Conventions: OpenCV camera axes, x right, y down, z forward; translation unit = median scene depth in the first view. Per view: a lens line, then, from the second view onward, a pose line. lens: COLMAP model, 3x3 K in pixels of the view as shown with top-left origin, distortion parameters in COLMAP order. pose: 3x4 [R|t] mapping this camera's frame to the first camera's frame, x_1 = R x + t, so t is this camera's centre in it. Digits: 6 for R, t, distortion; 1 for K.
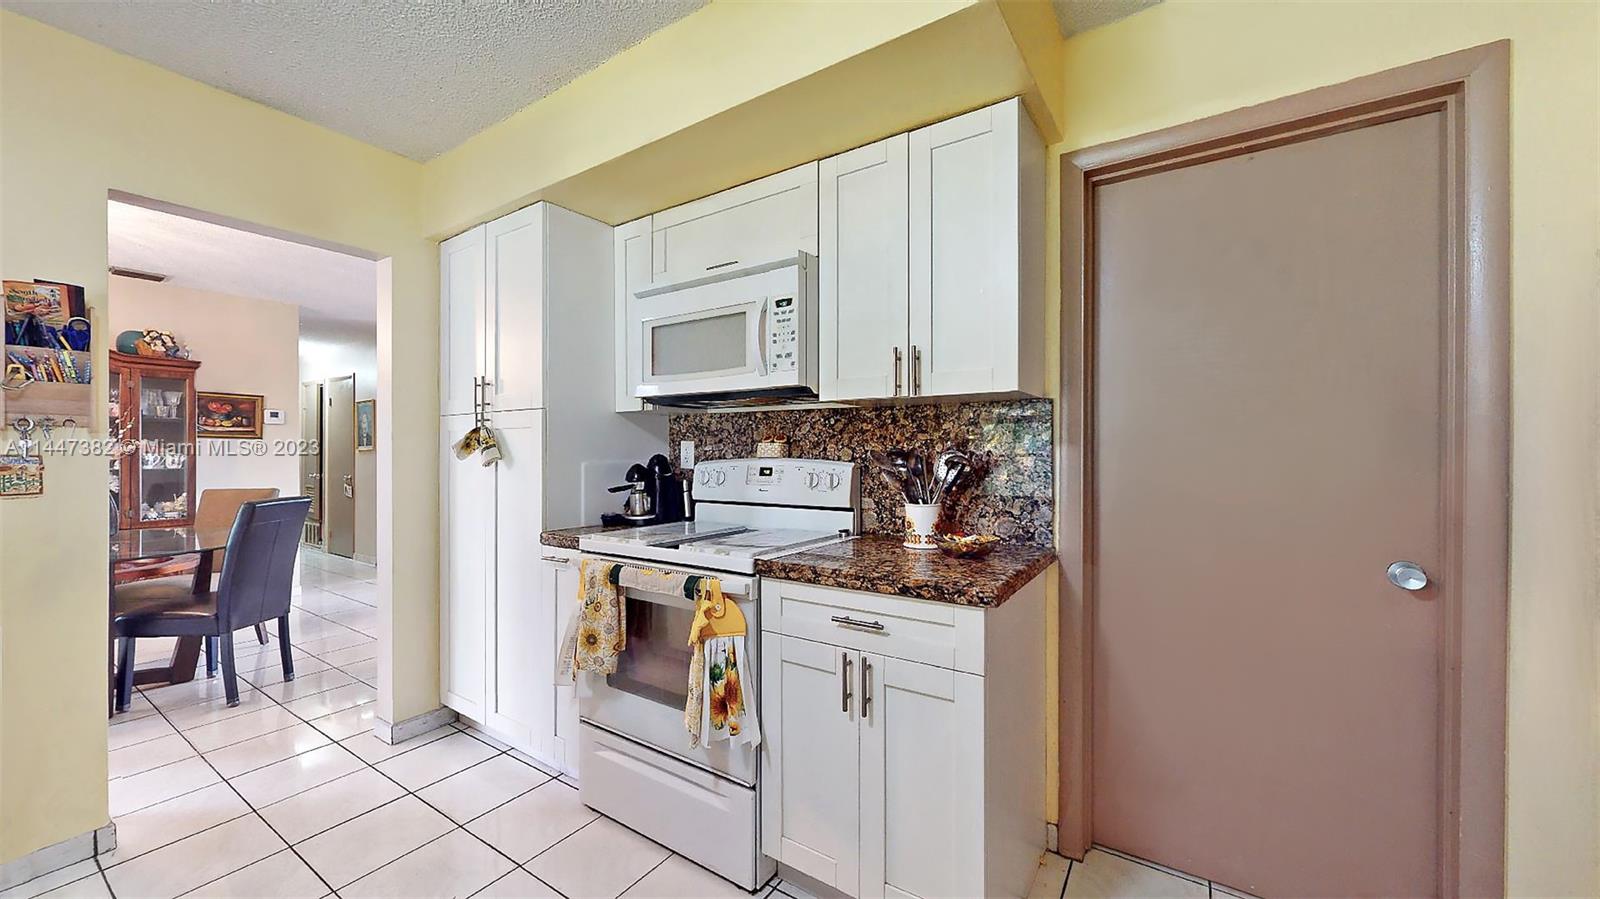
lens RADIAL K [[591.9, 0, 801.3], [0, 591.9, 451.7], [0, 0, 1]] dist [-0.000614, -0.000137]
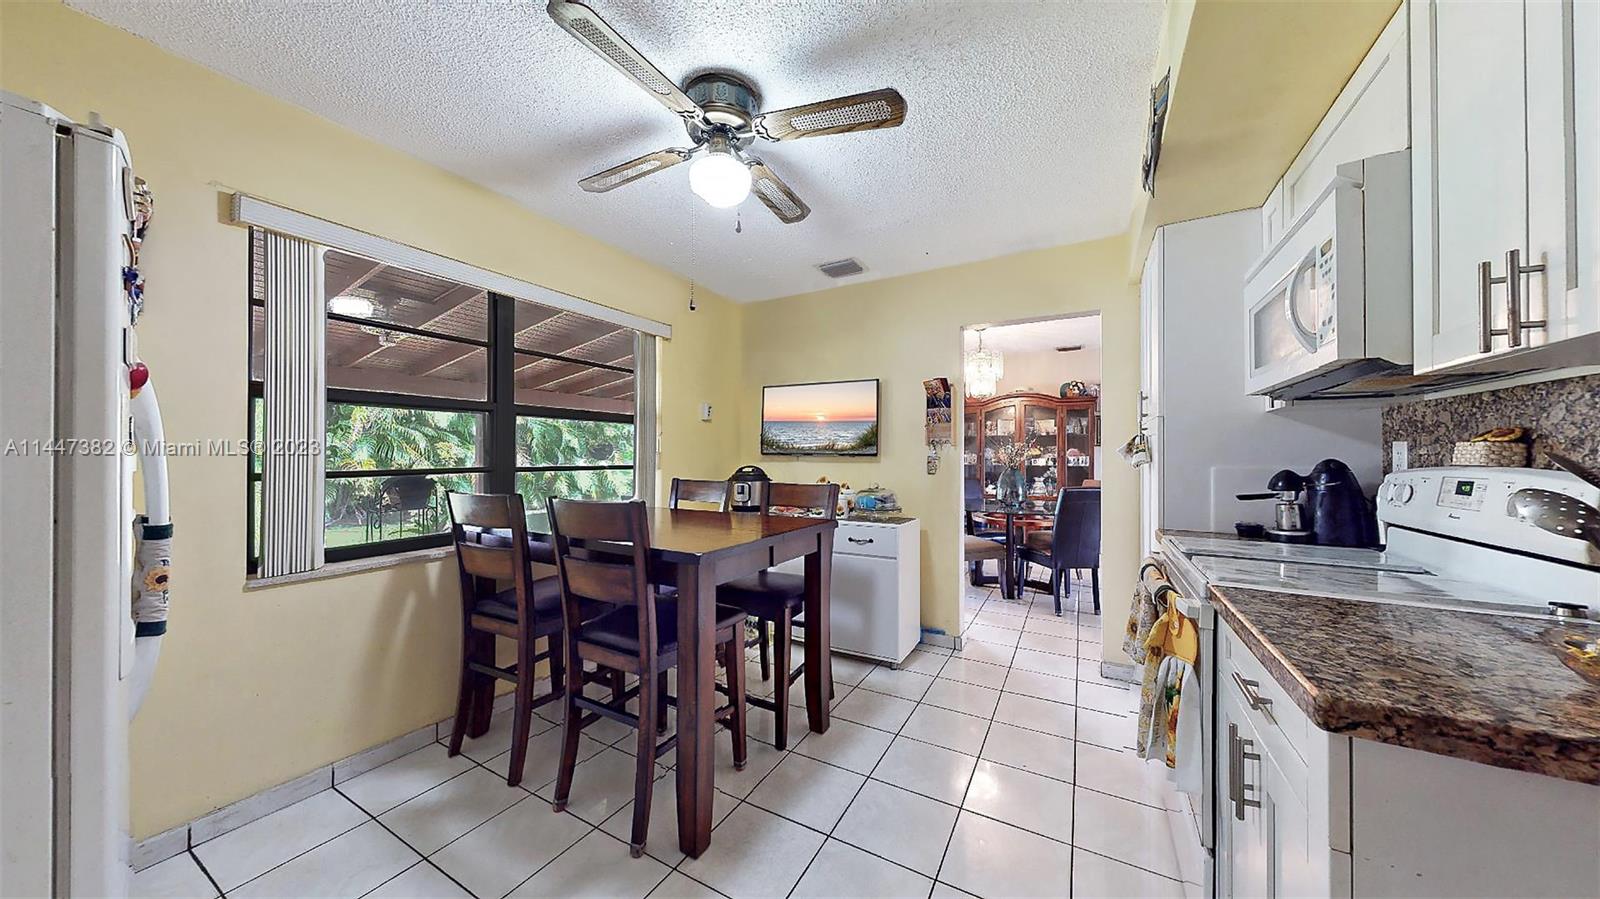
lens RADIAL K [[505.9, 0, 801.3], [0, 505.9, 452.0], [0, 0, 1]] dist [0.000441, 0.000036]
pose [[0.075303, -0.005661, -0.997145, 0.406749], [-0.001632, 0.999982, -0.005800, -0.000181], [0.997159, 0.002064, 0.075293, 0.248012]]
